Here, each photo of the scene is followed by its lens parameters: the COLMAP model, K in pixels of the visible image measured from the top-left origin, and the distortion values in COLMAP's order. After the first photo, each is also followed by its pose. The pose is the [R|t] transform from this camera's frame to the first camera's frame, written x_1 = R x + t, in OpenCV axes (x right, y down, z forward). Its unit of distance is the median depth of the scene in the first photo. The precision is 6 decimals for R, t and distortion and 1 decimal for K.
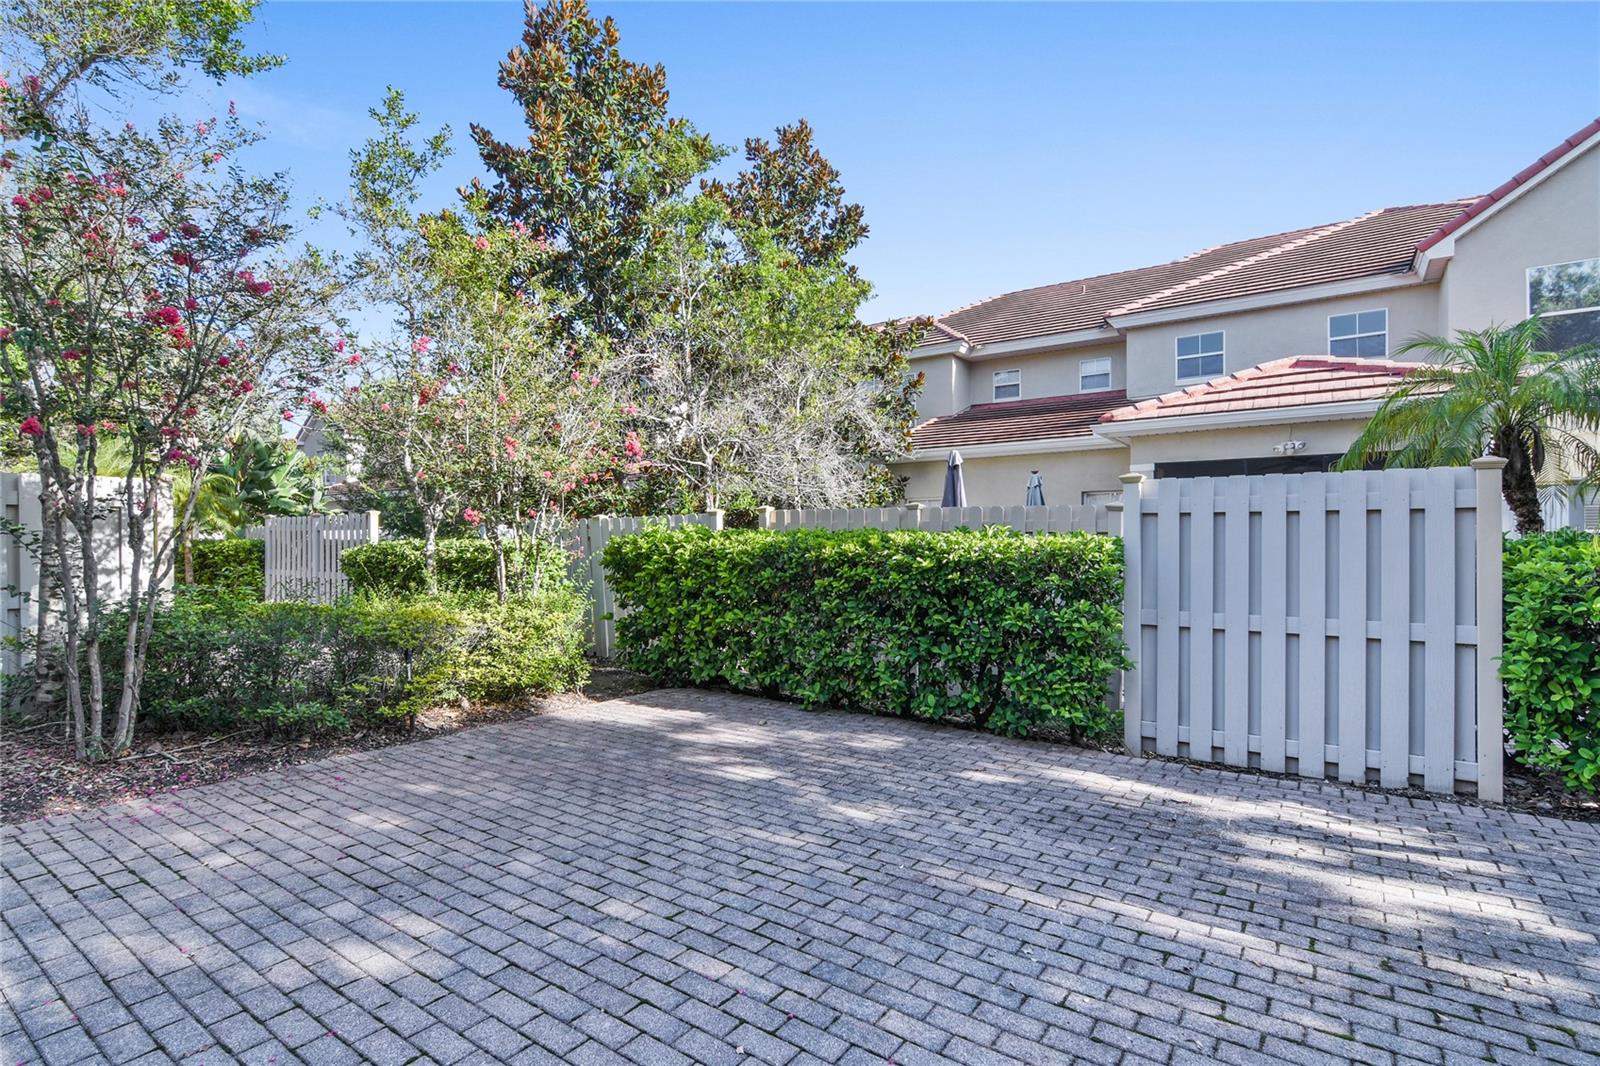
lens RADIAL K [[777.7, 0, 796.6], [0, 777.7, 537.3], [0, 0, 1]] dist [0.000840, -0.002441]
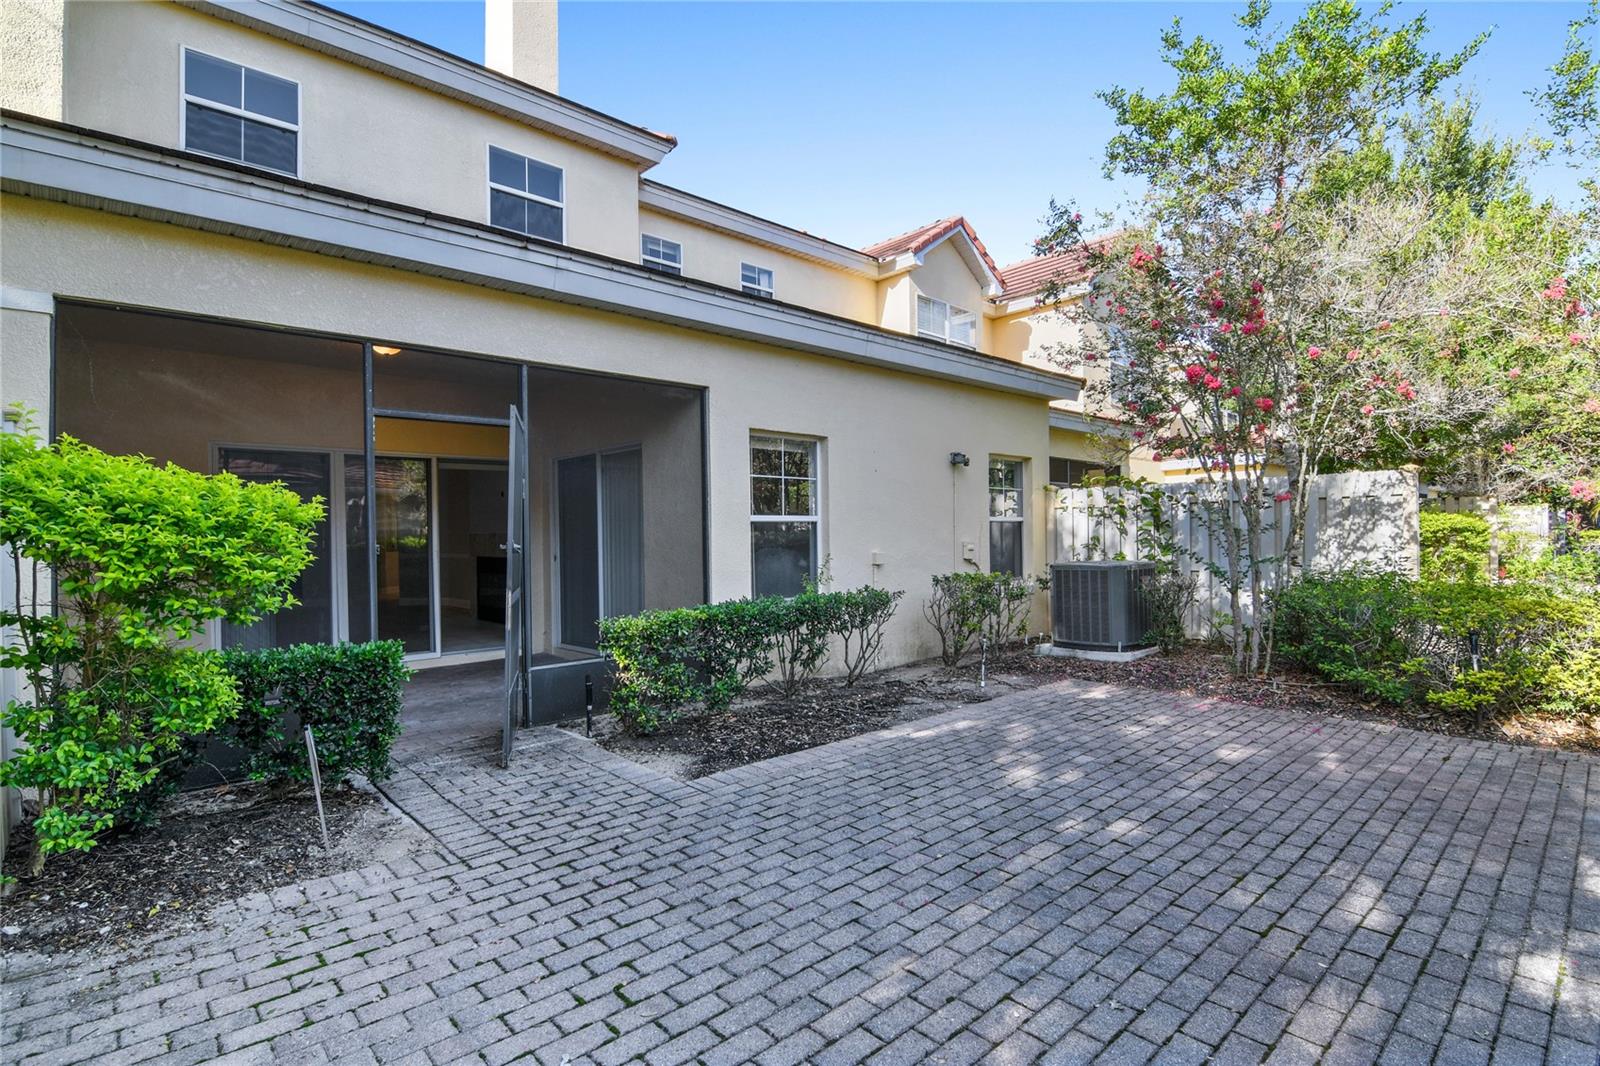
lens RADIAL K [[777.7, 0, 798.1], [0, 777.7, 529.6], [0, 0, 1]] dist [0.000840, -0.002441]
pose [[-0.212379, -0.000802, -0.977187, 1.021507], [0.016212, 0.999859, -0.004344, 0.006745], [0.977053, -0.016765, -0.212336, 0.721089]]
